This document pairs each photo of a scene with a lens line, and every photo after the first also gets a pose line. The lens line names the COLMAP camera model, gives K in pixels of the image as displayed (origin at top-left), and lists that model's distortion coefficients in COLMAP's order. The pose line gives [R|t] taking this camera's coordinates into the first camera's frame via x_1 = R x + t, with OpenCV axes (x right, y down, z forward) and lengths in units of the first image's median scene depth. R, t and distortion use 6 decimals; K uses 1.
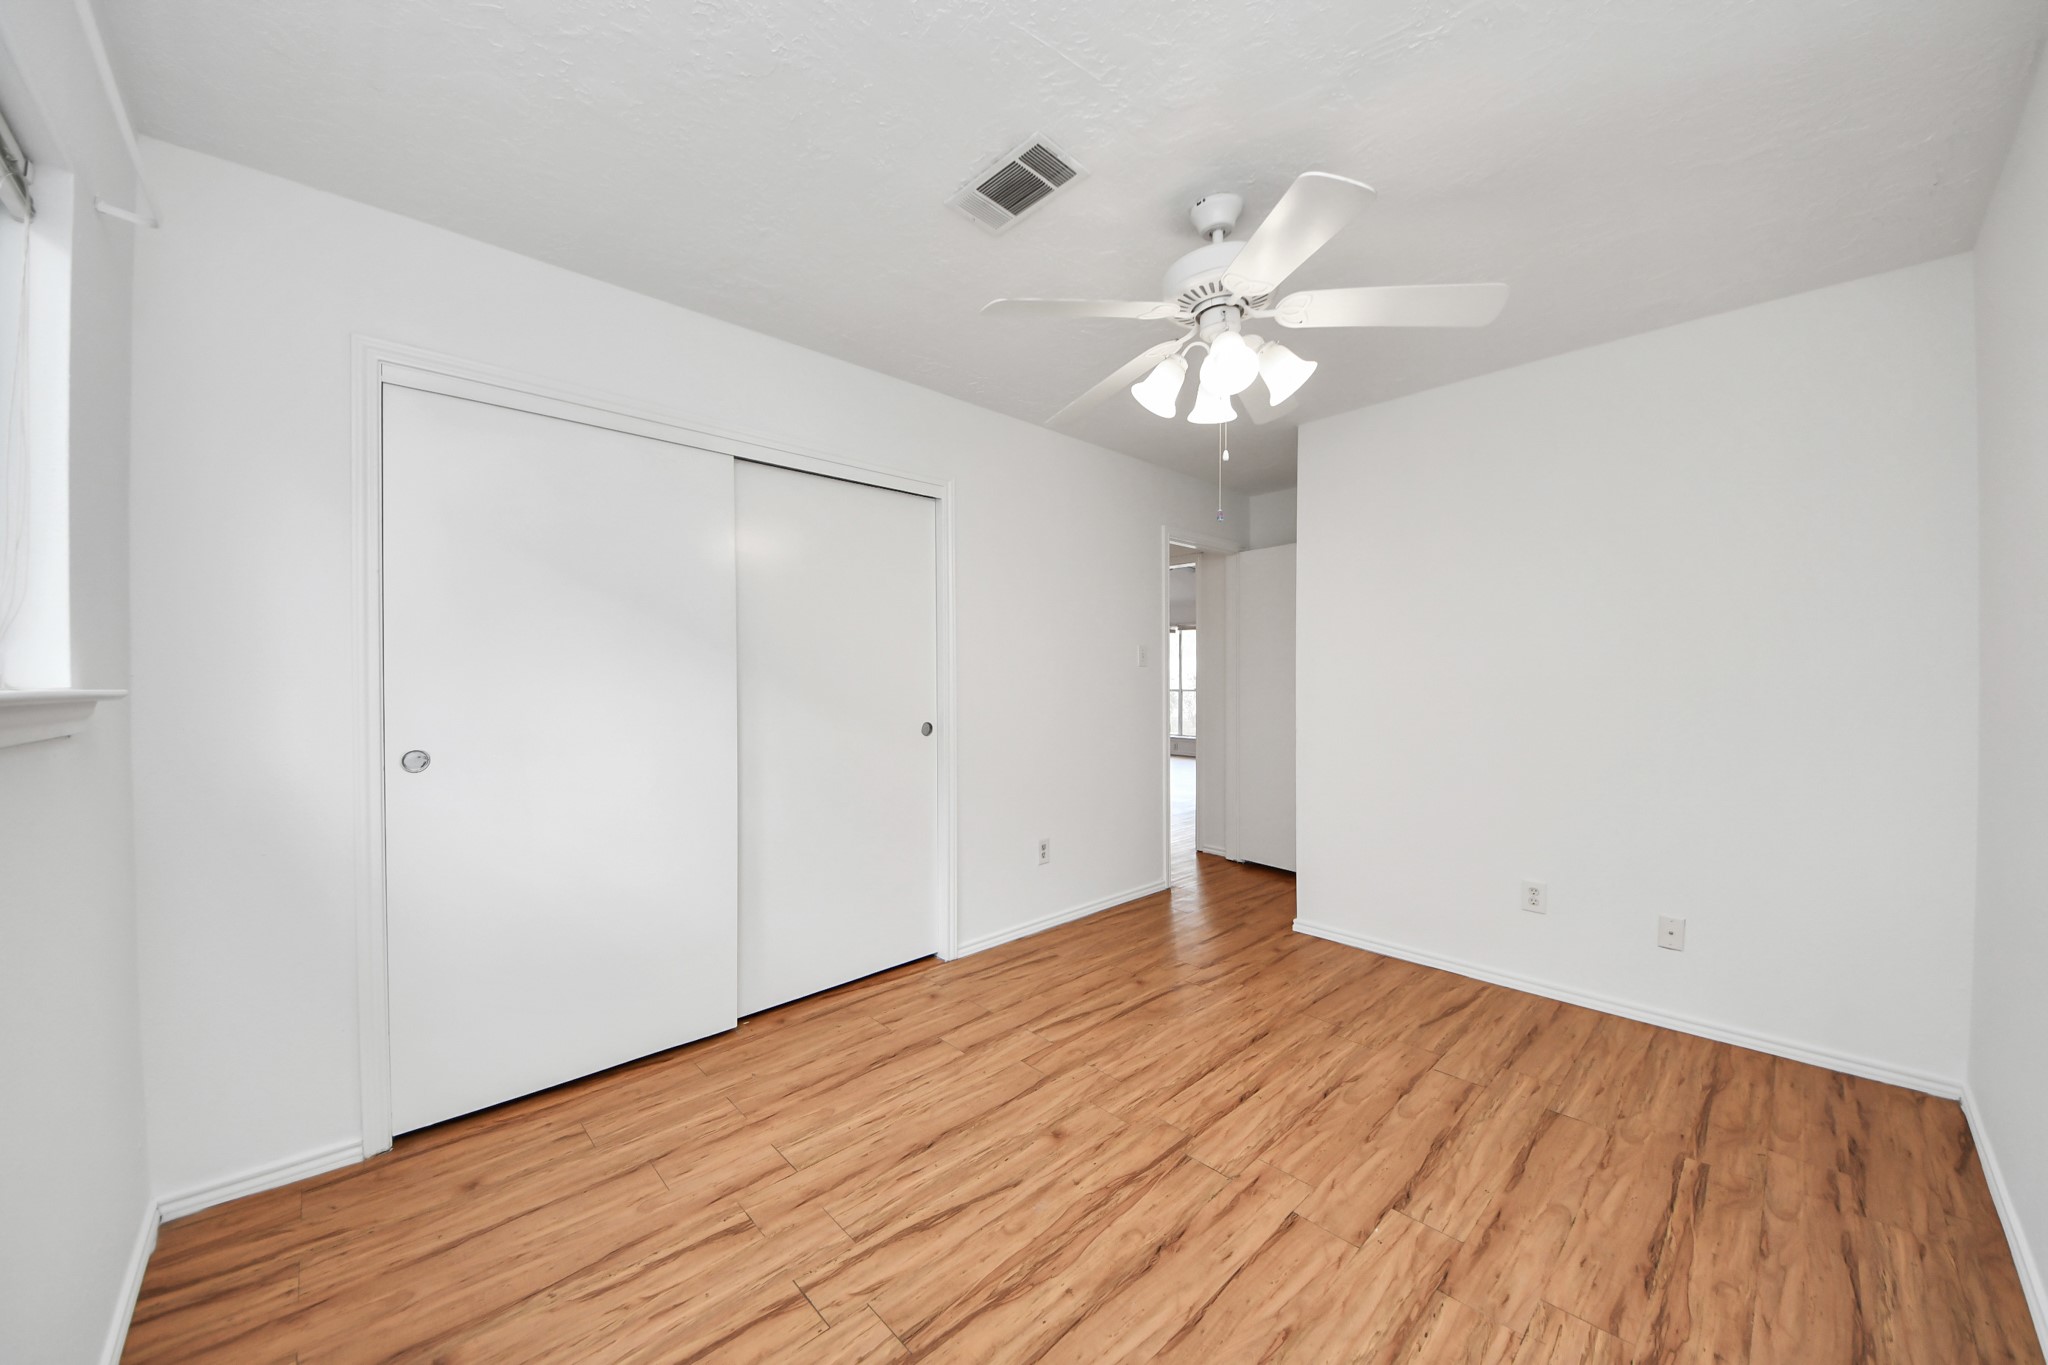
lens RADIAL K [[730.5, 0, 1020.3], [0, 730.5, 681.4], [0, 0, 1]] dist [0.047990, -0.026363]
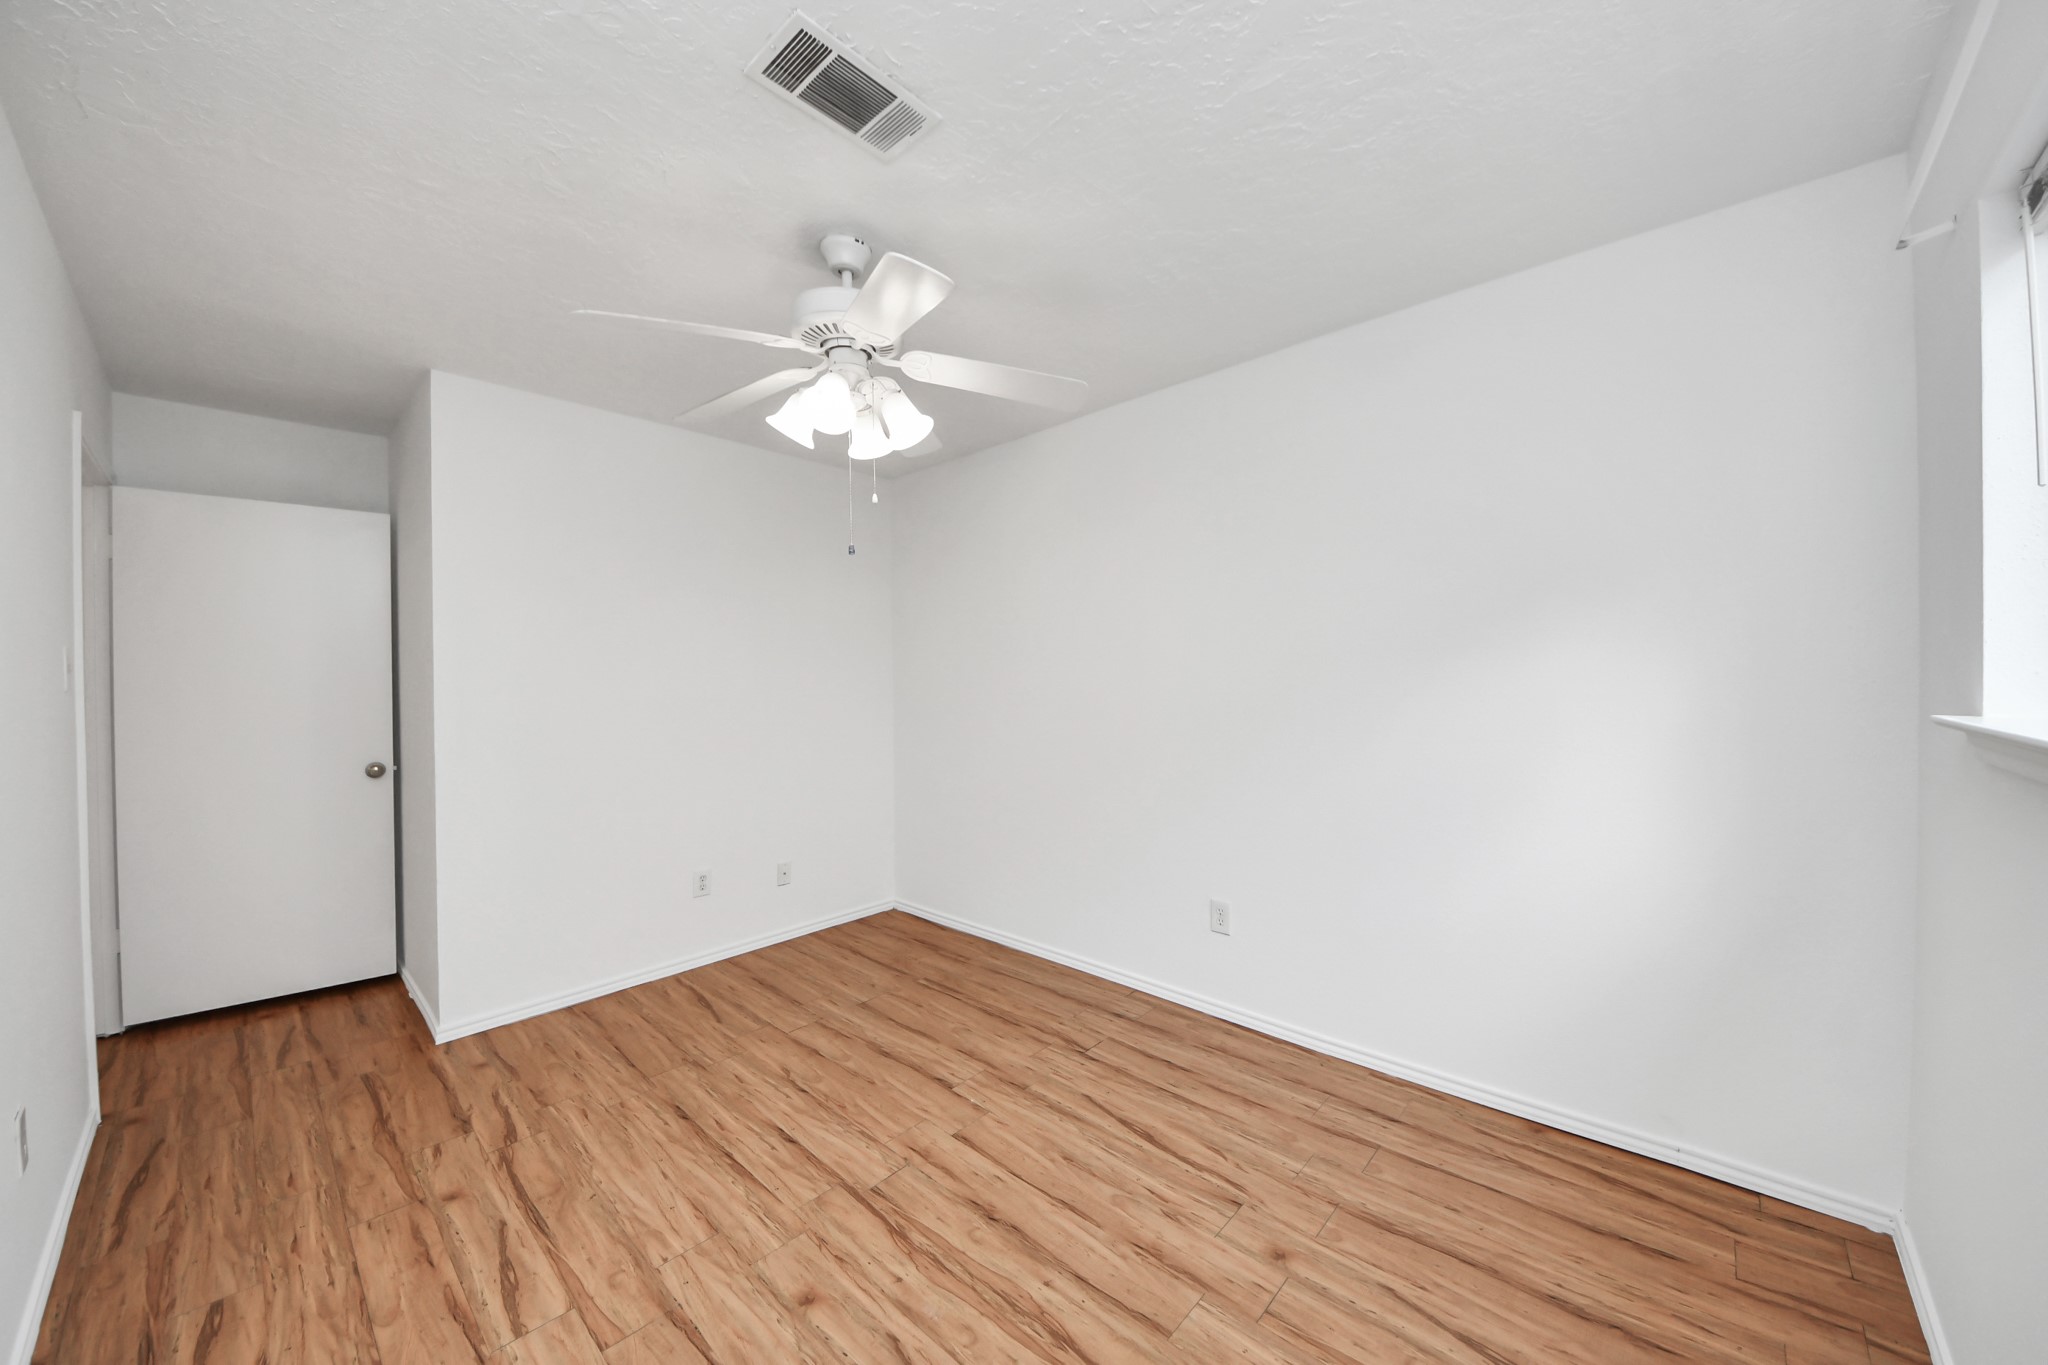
lens RADIAL K [[730.5, 0, 1020.3], [0, 730.5, 681.4], [0, 0, 1]] dist [0.047990, -0.026363]
pose [[-0.056671, -0.004482, 0.998383, -0.733573], [0.015767, 0.999861, 0.005383, -0.044287], [-0.998268, 0.016047, -0.056593, 0.790761]]
